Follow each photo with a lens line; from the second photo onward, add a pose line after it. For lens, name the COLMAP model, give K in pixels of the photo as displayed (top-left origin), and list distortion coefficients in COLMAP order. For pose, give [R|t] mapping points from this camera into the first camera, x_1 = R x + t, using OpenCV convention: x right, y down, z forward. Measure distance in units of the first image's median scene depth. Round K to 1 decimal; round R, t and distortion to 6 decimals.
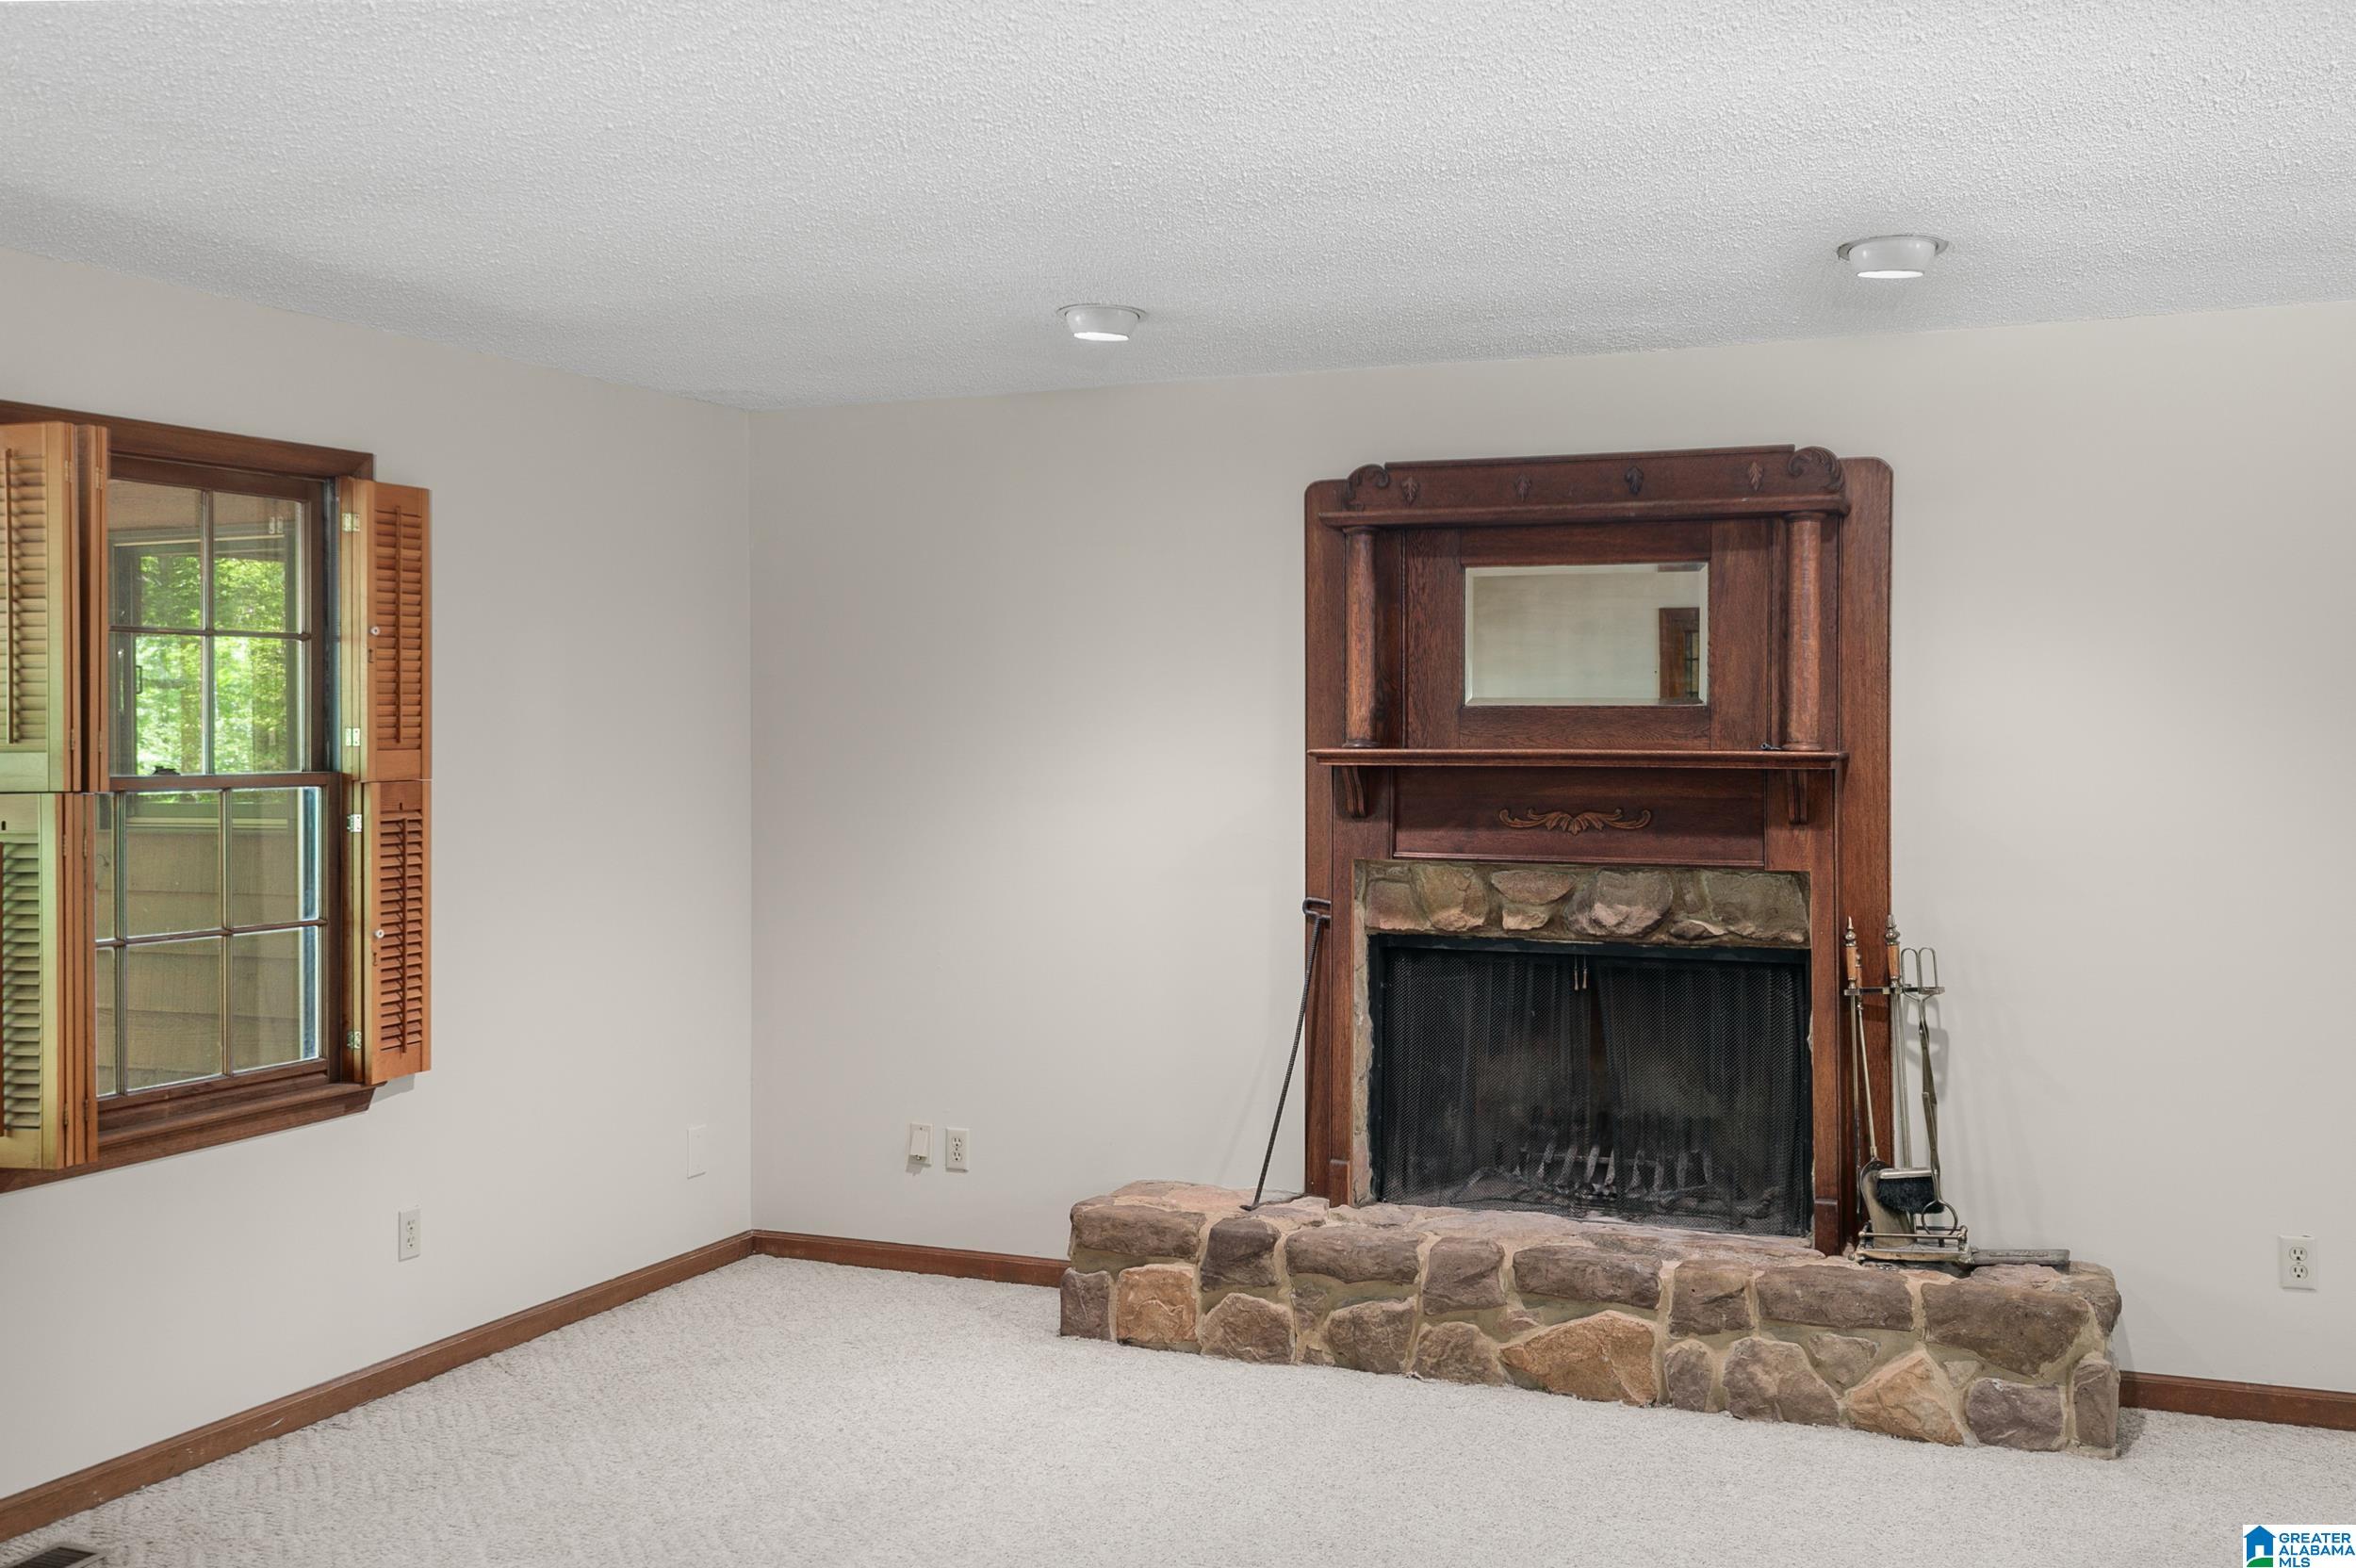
lens RADIAL K [[2276.2, 0, 1179.7], [0, 2276.2, 768.7], [0, 0, 1]] dist [0.005711, 0.000000]
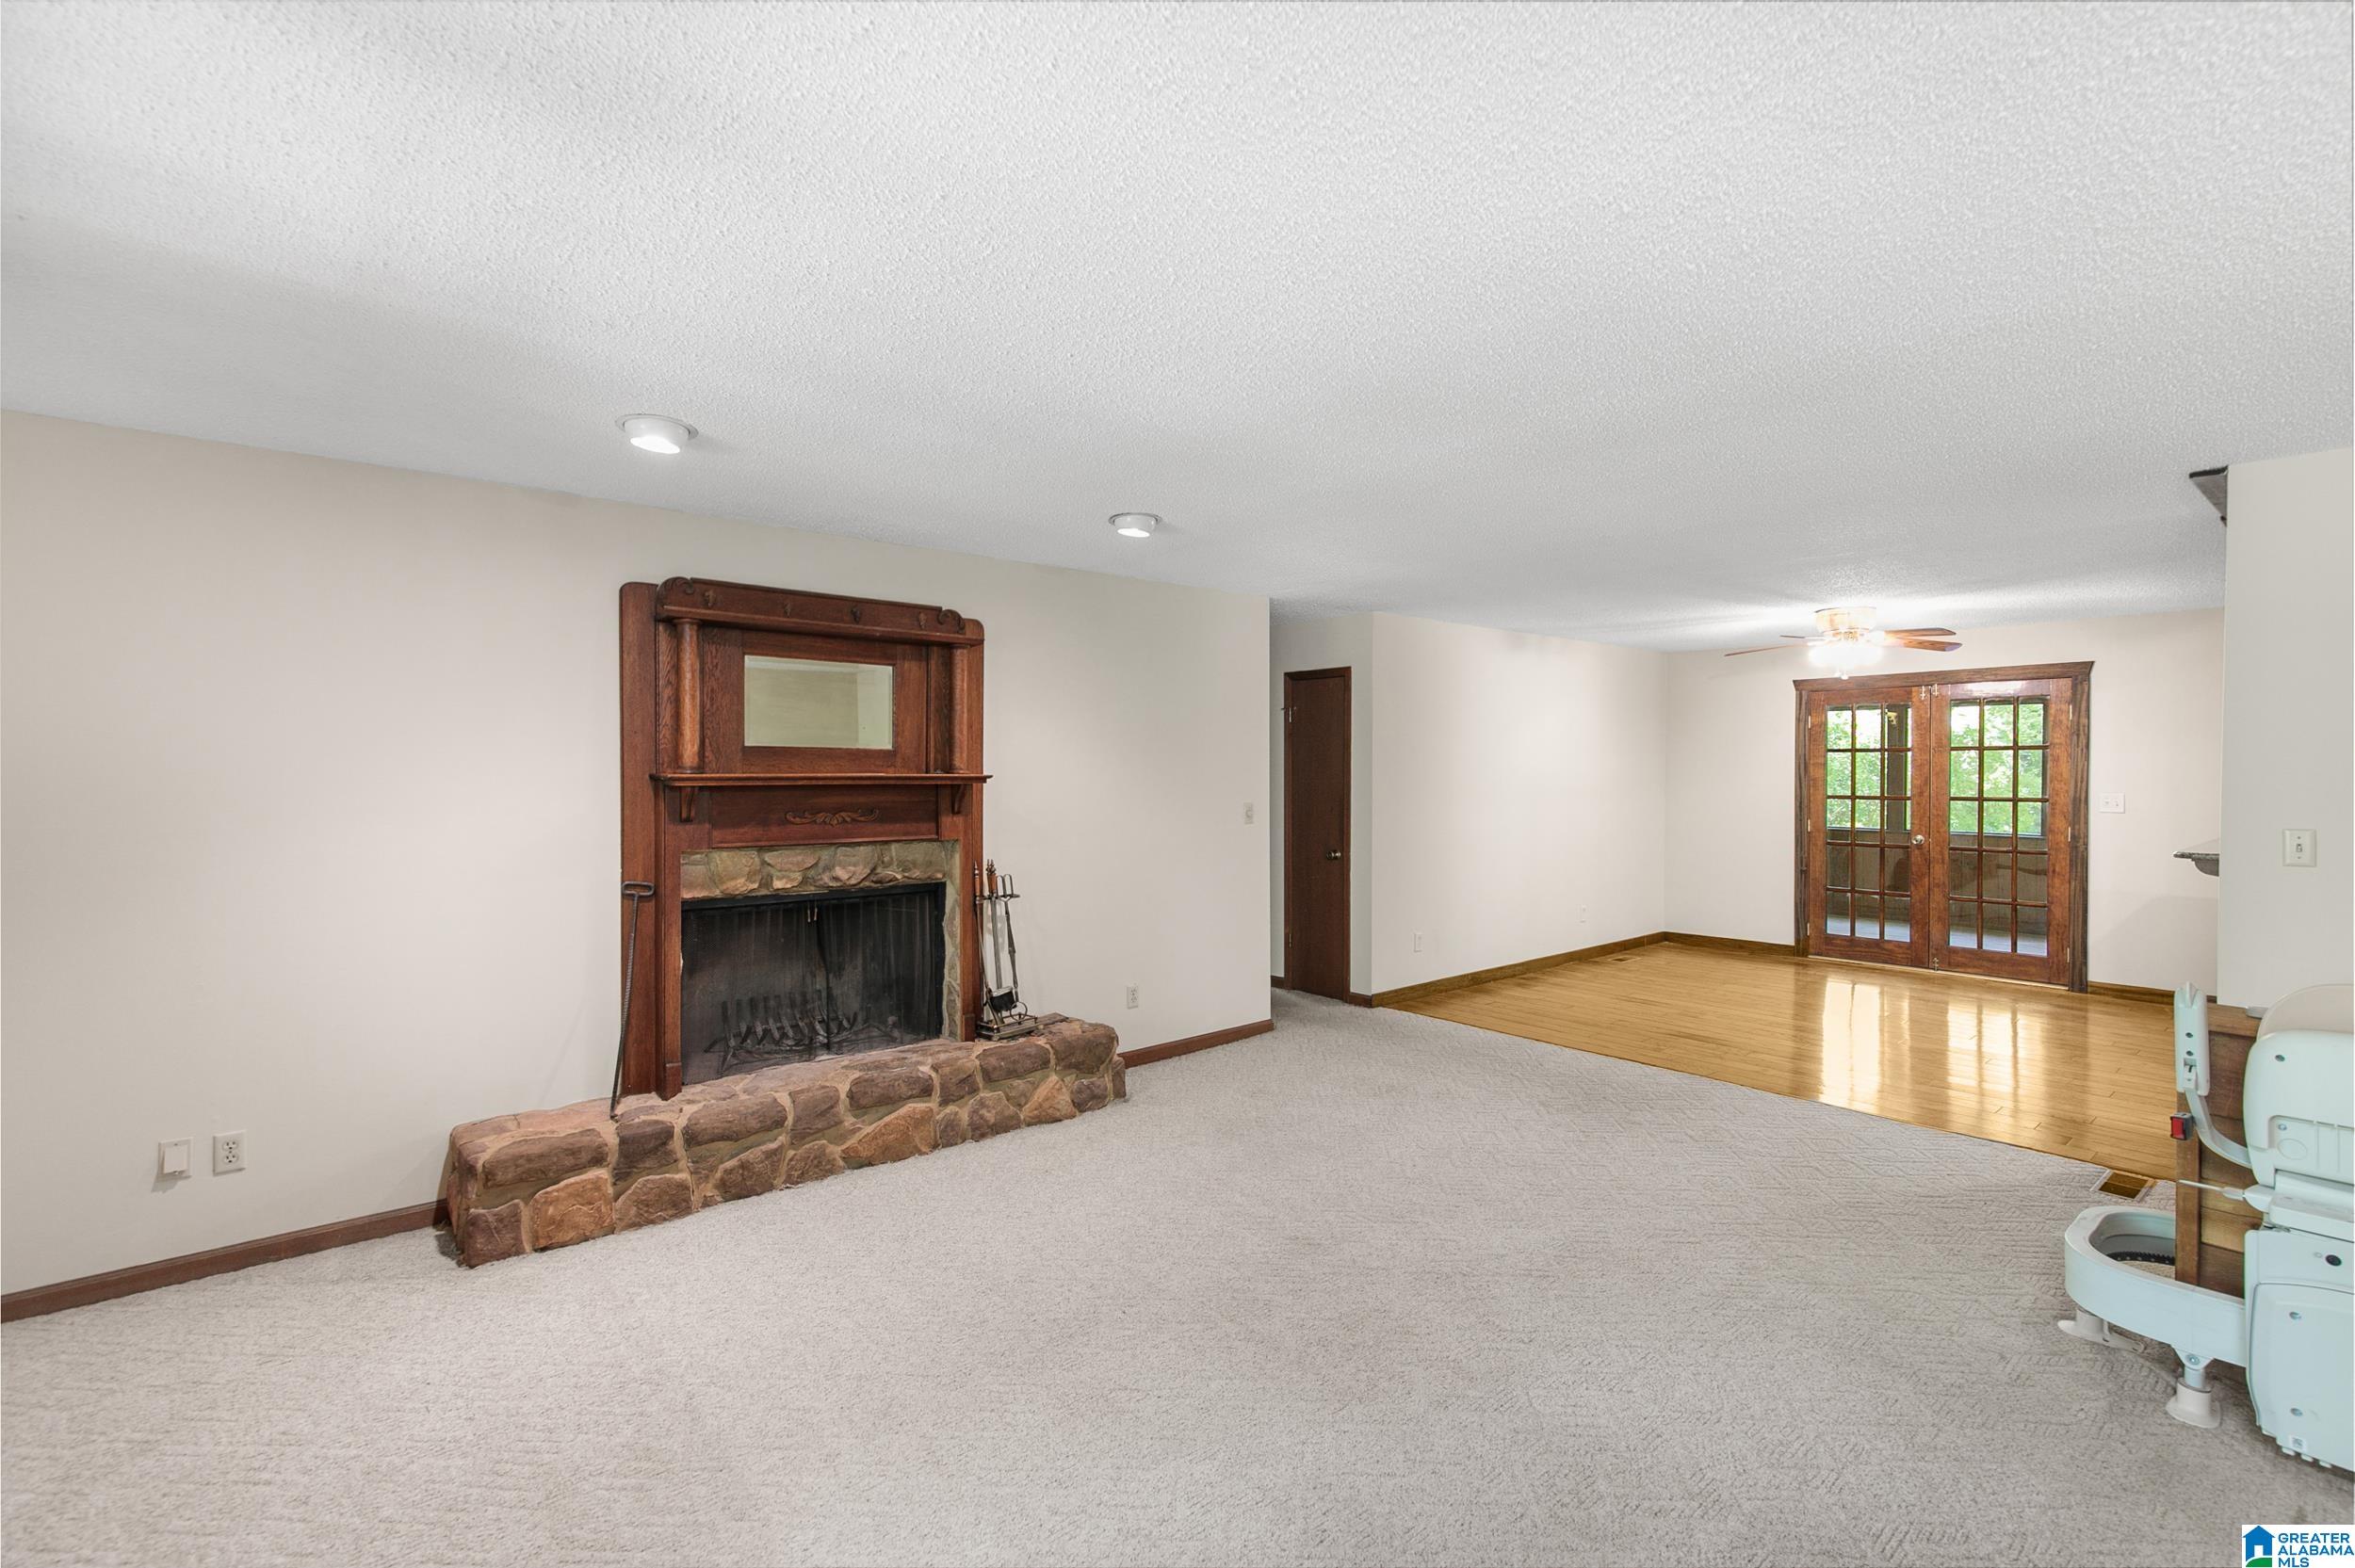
lens RADIAL K [[1081.1, 0, 1184.0], [0, 1081.1, 785.1], [0, 0, 1]] dist [-0.000206, -0.000458]
pose [[0.427258, -0.015323, 0.904000, -0.421250], [0.011126, 0.999870, 0.011689, -0.006597], [-0.904061, 0.005064, 0.427373, 0.441192]]
